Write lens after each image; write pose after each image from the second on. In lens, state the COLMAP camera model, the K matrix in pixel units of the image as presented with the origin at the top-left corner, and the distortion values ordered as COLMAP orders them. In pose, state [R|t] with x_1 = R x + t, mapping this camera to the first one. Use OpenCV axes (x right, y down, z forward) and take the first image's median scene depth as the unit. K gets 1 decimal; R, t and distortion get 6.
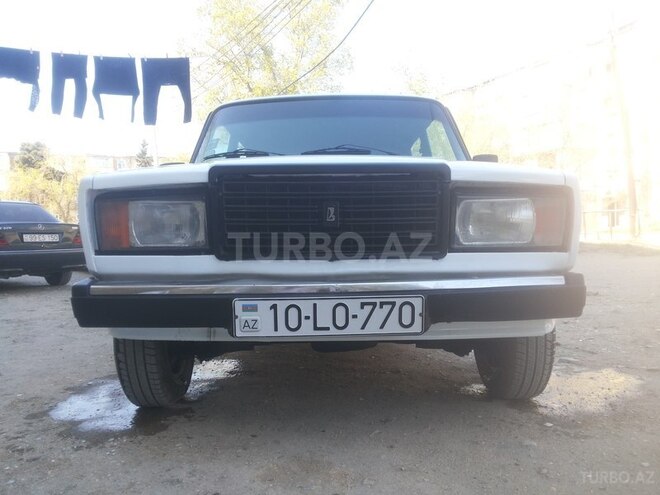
lens RADIAL K [[550.2, 0, 330.0], [0, 550.2, 247.5], [0, 0, 1]] dist [-0.003661, -0.008984]
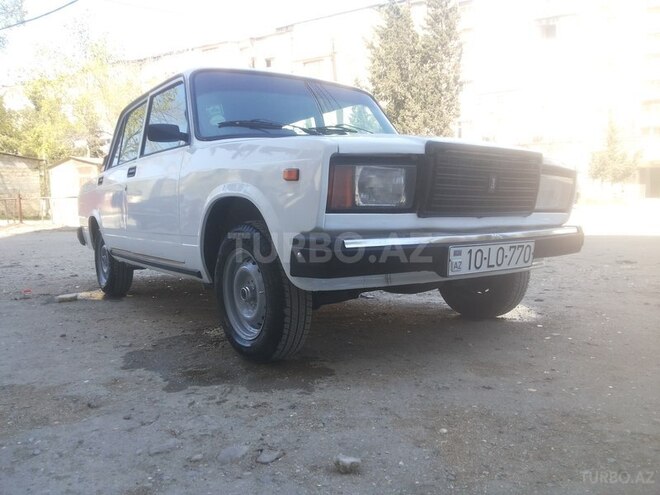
lens RADIAL K [[550.2, 0, 330.0], [0, 550.2, 247.5], [0, 0, 1]] dist [-0.003661, -0.008984]
pose [[0.818423, -0.031735, 0.573739, -1.128171], [0.009577, 0.999088, 0.041600, 0.038927], [-0.574537, -0.028552, 0.817981, 0.102367]]
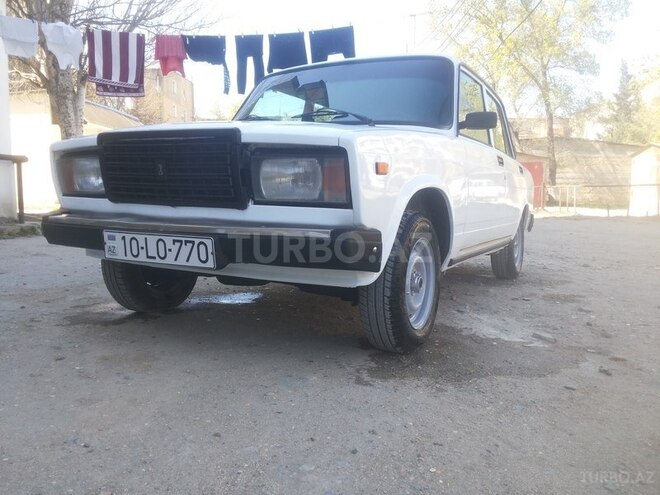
lens RADIAL K [[550.2, 0, 330.0], [0, 550.2, 247.5], [0, 0, 1]] dist [-0.003661, -0.008984]
pose [[0.878871, 0.079397, -0.470406, 0.968193], [-0.045717, 0.995532, 0.082616, -0.003882], [0.474864, -0.051104, 0.878574, 0.049642]]
